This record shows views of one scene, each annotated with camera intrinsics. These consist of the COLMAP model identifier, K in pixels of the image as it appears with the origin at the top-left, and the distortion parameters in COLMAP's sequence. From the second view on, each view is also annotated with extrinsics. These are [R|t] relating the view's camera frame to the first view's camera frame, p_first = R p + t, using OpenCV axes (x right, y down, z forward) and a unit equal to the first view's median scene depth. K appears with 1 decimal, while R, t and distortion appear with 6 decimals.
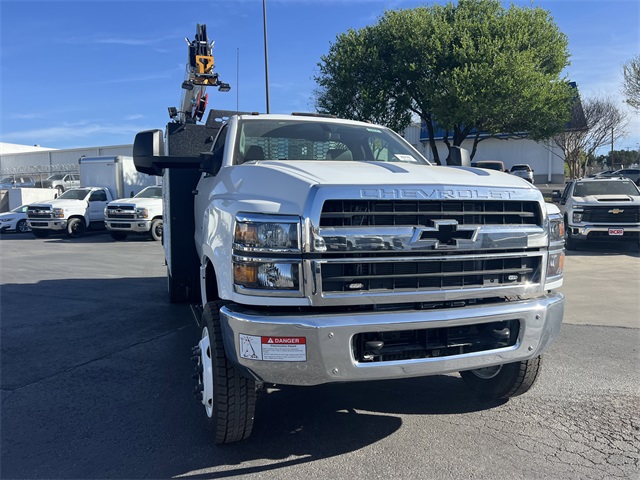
lens RADIAL K [[481.5, 0, 324.3], [0, 481.5, 244.9], [0, 0, 1]] dist [0.050814, -0.054128]
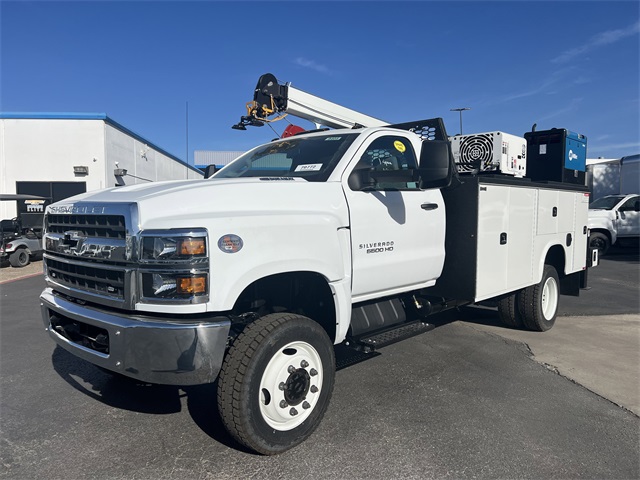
lens RADIAL K [[481.5, 0, 322.9], [0, 481.5, 244.2], [0, 0, 1]] dist [0.050814, -0.054128]
pose [[0.455038, 0.052146, -0.888944, 1.213521], [-0.074203, 0.997032, 0.020503, -0.066593], [0.887375, 0.056632, 0.457557, 0.738676]]
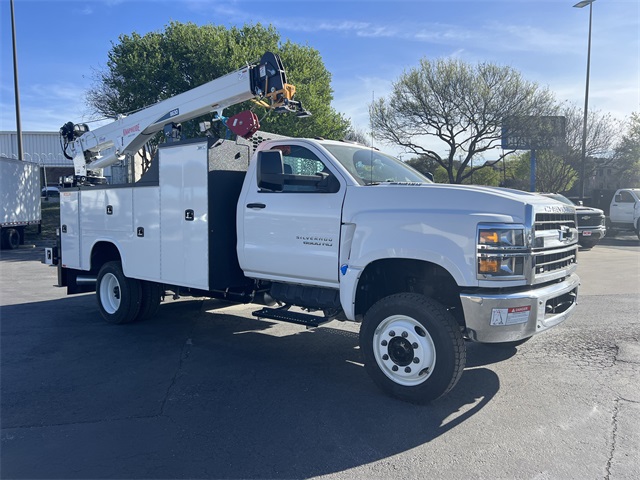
lens RADIAL K [[481.5, 0, 322.5], [0, 481.5, 244.6], [0, 0, 1]] dist [0.050814, -0.054128]
pose [[0.855586, -0.035482, 0.516443, -0.936873], [0.047155, 0.998842, -0.009497, -0.009148], [-0.515509, 0.032478, 0.856269, 0.025639]]
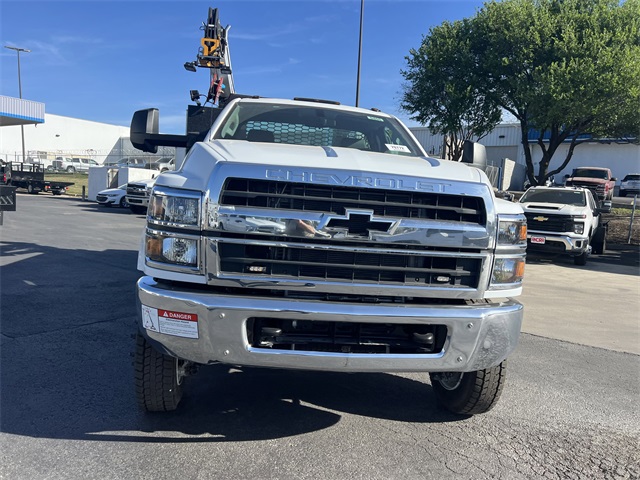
lens RADIAL K [[481.5, 0, 320.6], [0, 481.5, 246.0], [0, 0, 1]] dist [0.050814, -0.054128]
pose [[0.976675, 0.089543, -0.195163, 0.268613], [-0.087503, 0.995982, 0.019065, 0.006595], [0.196086, -0.001543, 0.980586, 0.051068]]
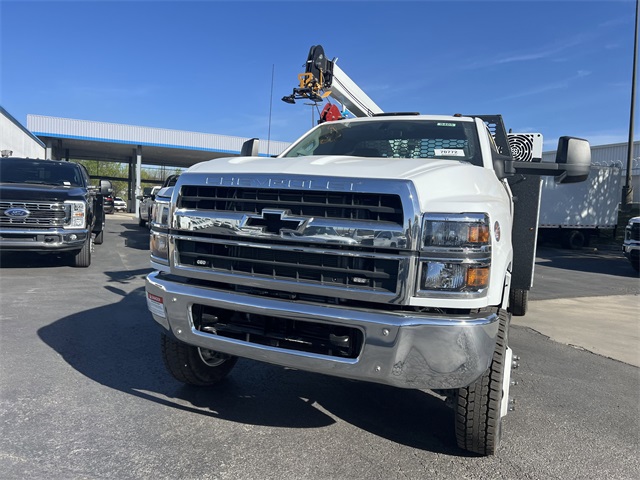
lens RADIAL K [[481.5, 0, 326.6], [0, 481.5, 237.1], [0, 0, 1]] dist [0.050814, -0.054128]
pose [[0.731652, 0.077825, -0.677222, 0.743107], [-0.106505, 0.994312, -0.000801, -0.002678], [0.673307, 0.072714, 0.735779, 0.252757]]
